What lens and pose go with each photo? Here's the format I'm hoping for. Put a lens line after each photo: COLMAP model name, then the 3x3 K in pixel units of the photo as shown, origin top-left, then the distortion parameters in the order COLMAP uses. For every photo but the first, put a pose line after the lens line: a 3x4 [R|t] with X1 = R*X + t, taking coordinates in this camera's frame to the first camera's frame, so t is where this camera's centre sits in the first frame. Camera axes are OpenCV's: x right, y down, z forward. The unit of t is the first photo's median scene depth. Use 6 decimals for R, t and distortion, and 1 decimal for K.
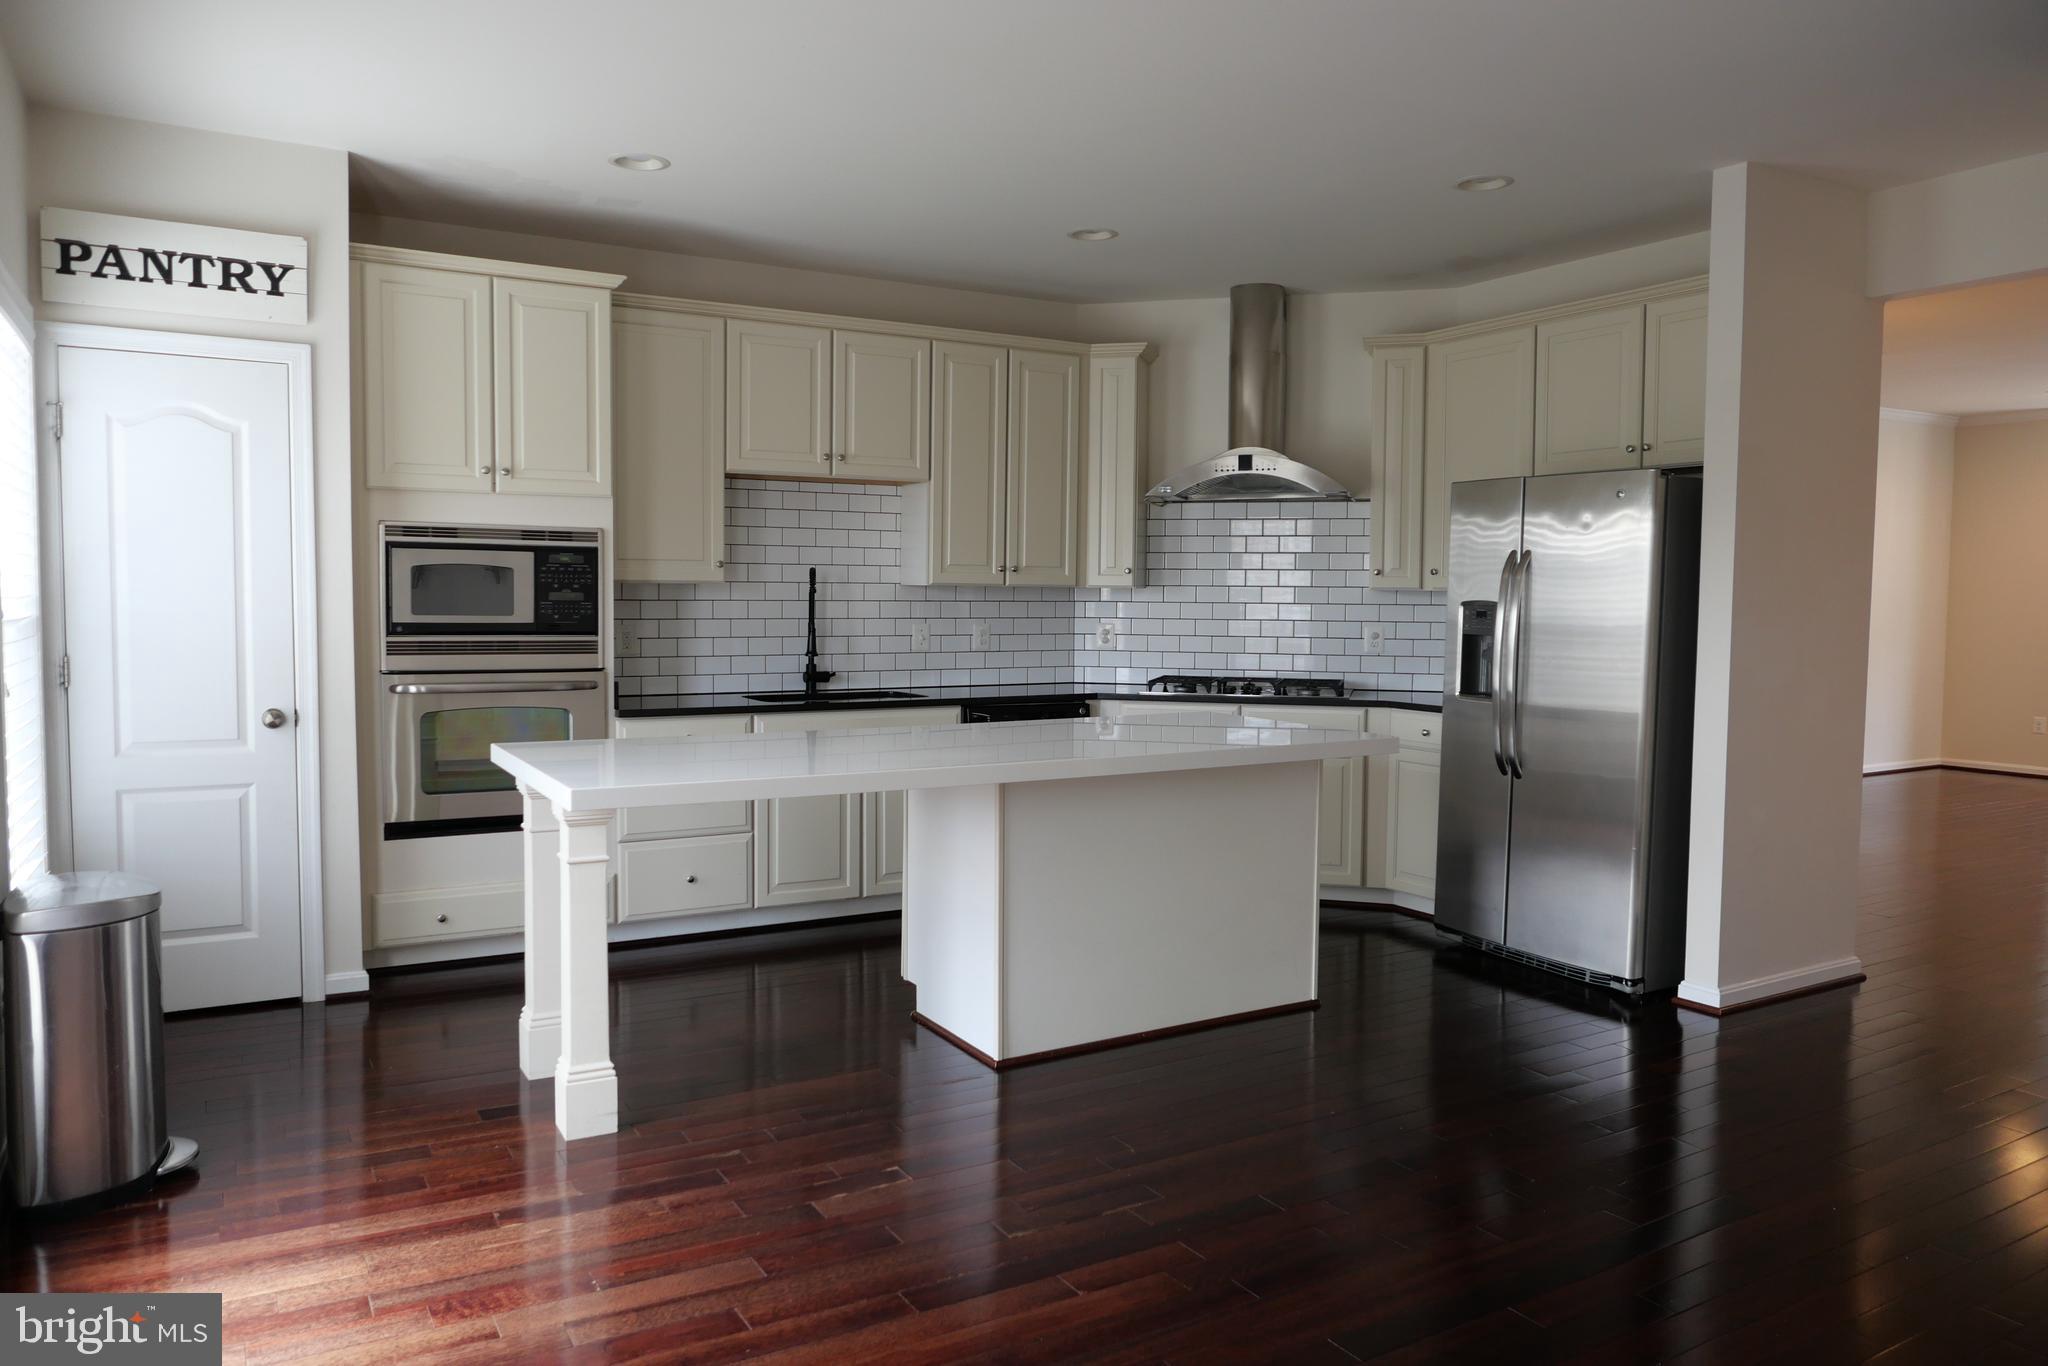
lens RADIAL K [[1404.6, 0, 1027.8], [0, 1404.6, 681.1], [0, 0, 1]] dist [-0.039765, 0.018371]
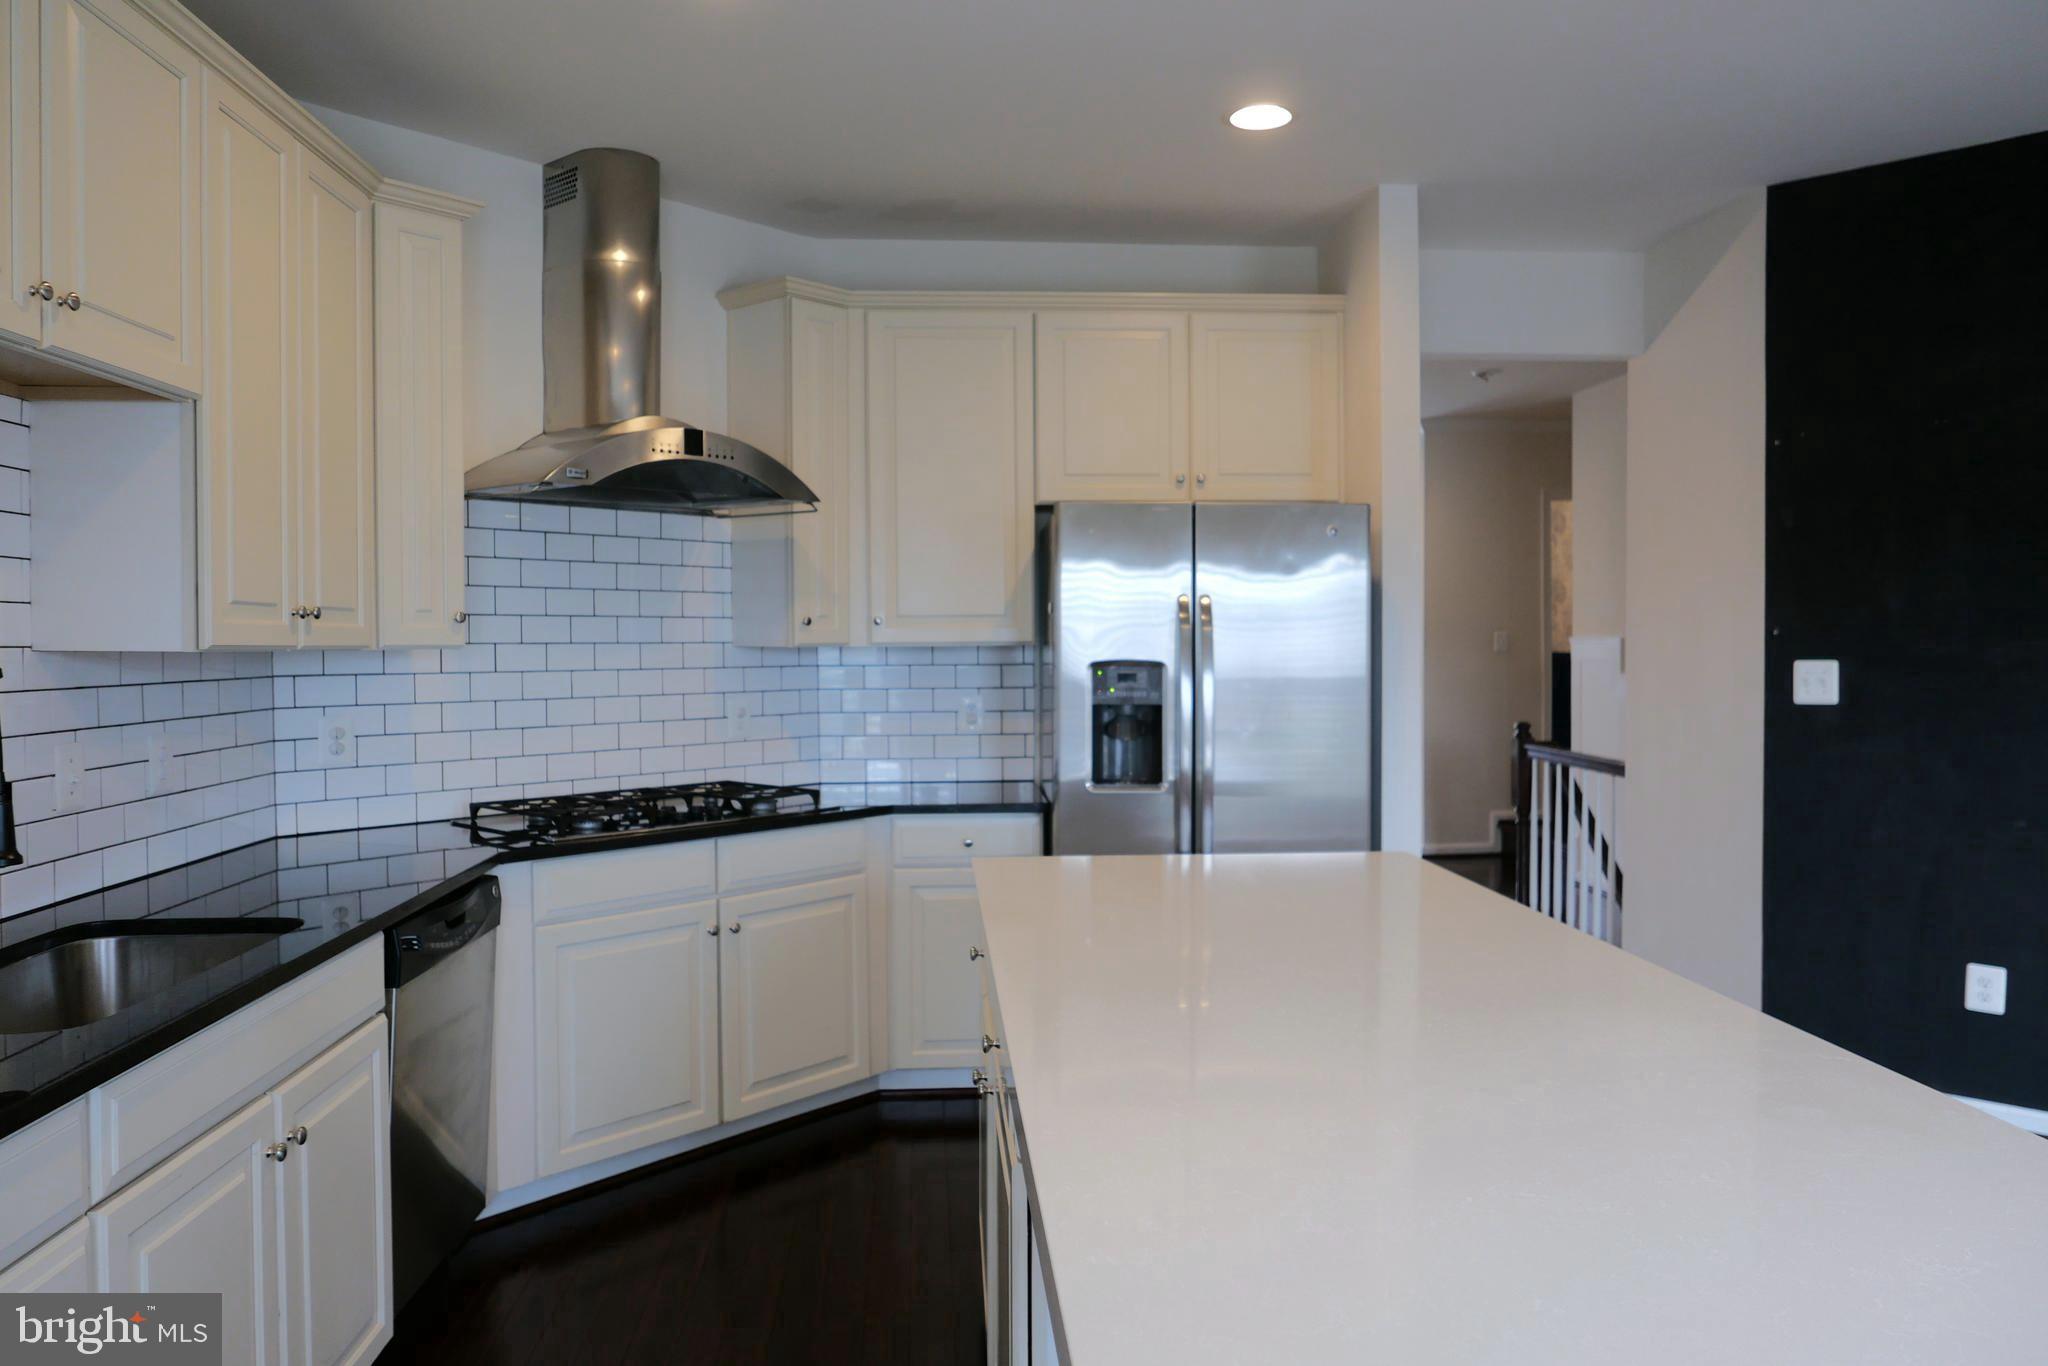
lens RADIAL K [[1404.6, 0, 1017.7], [0, 1404.6, 688.0], [0, 0, 1]] dist [-0.039765, 0.018371]
pose [[0.448660, -0.039335, 0.892836, -0.399552], [0.064834, 0.997831, 0.011381, -0.056154], [-0.891348, 0.052780, 0.450237, 0.729766]]
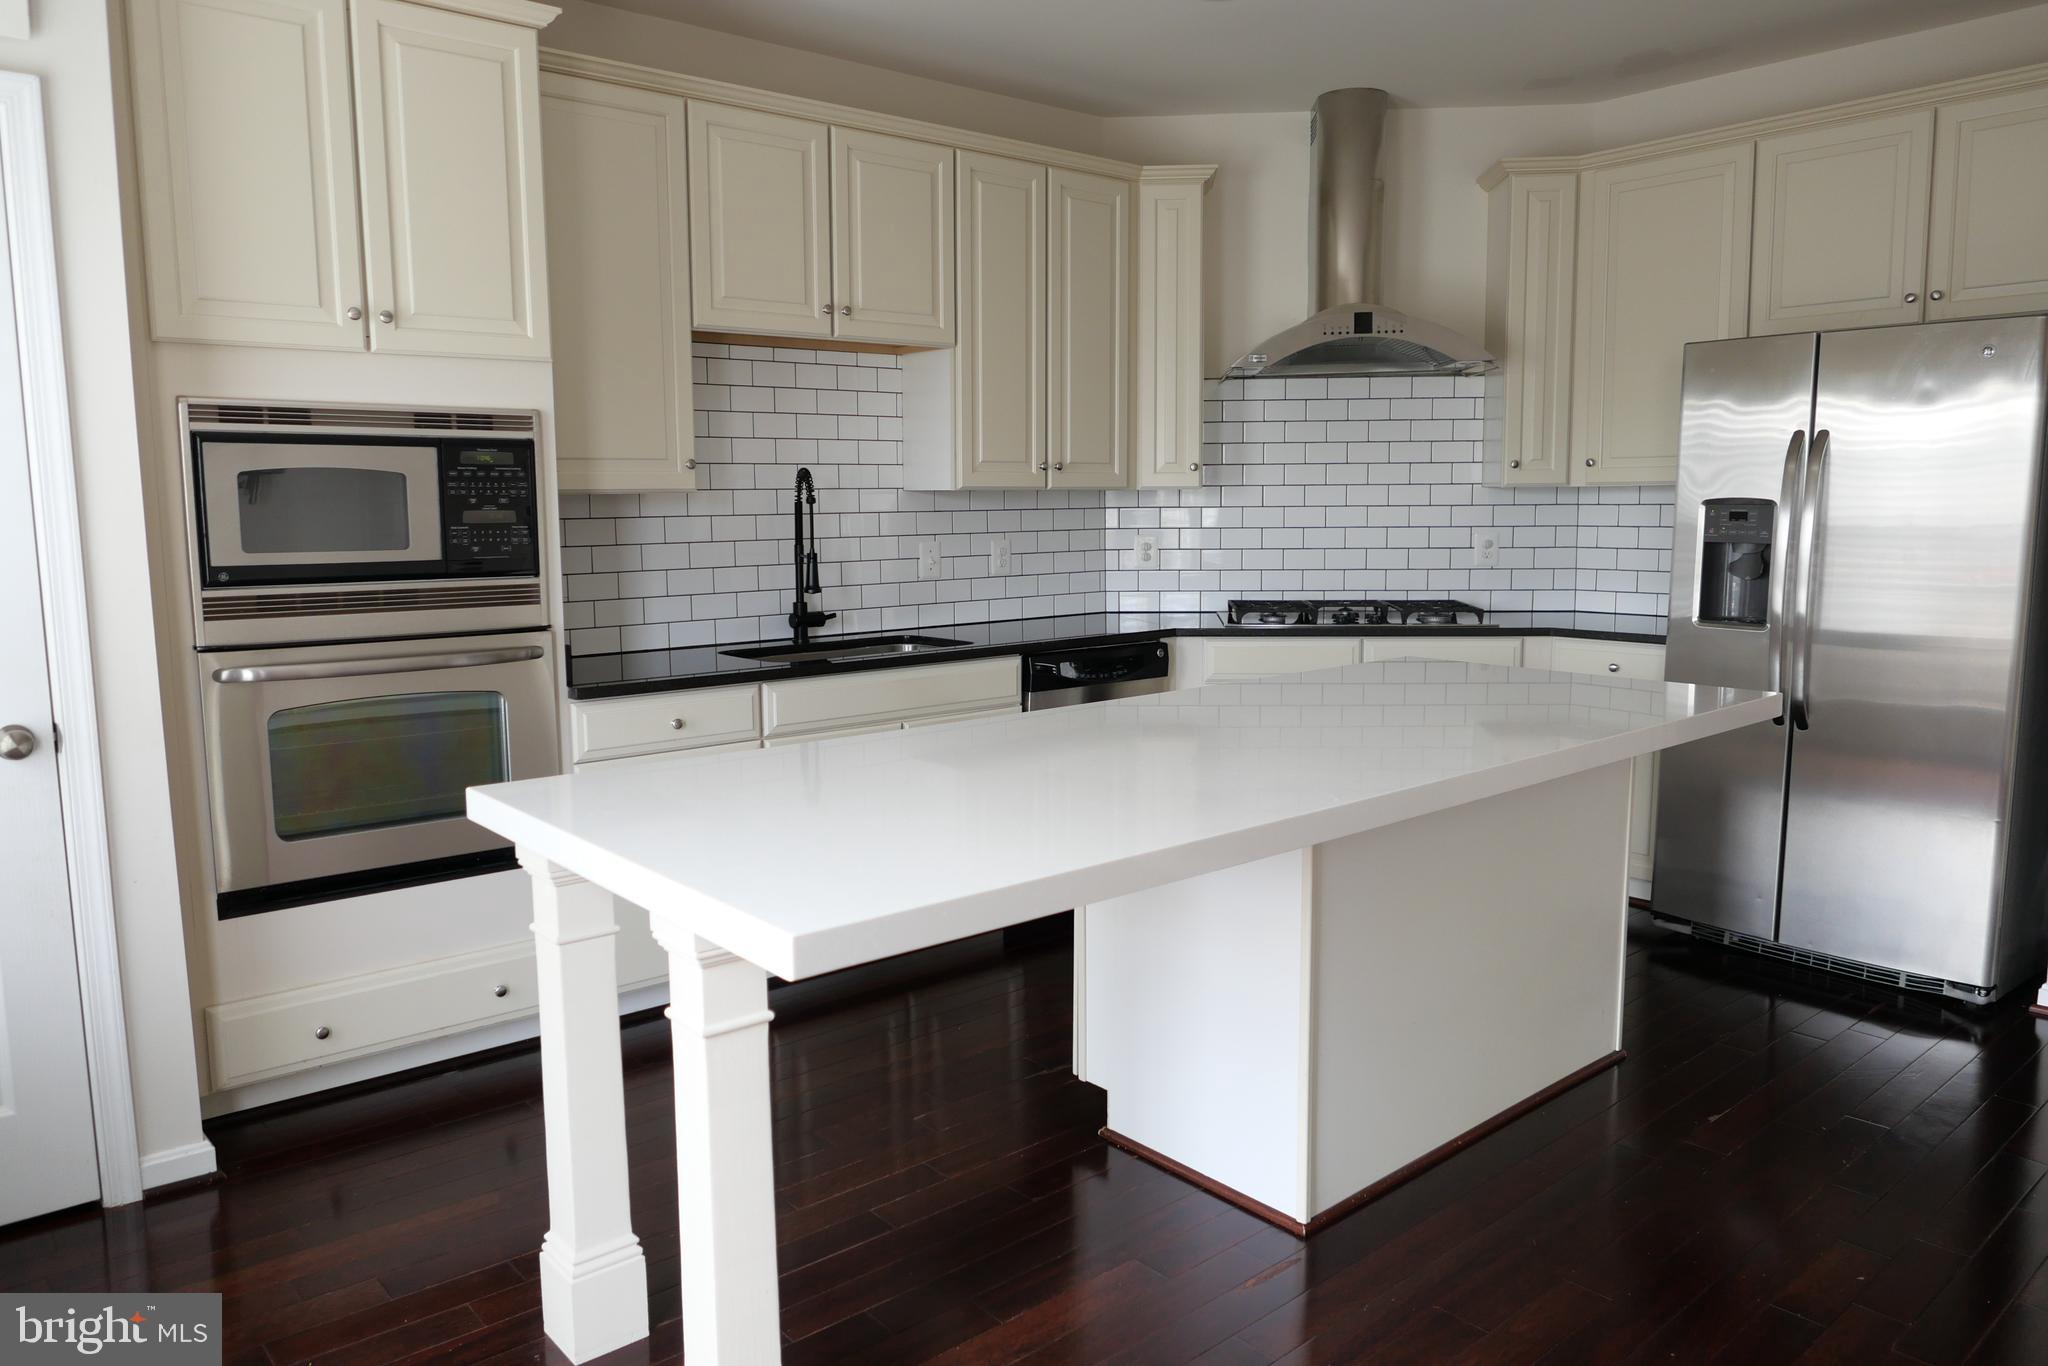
lens RADIAL K [[1404.6, 0, 1026.3], [0, 1404.6, 678.7], [0, 0, 1]] dist [-0.039765, 0.018371]
pose [[0.984655, -0.040549, 0.169738, -0.198443], [0.029347, 0.997254, 0.067995, -0.022699], [-0.172029, -0.061970, 0.983141, 0.322272]]
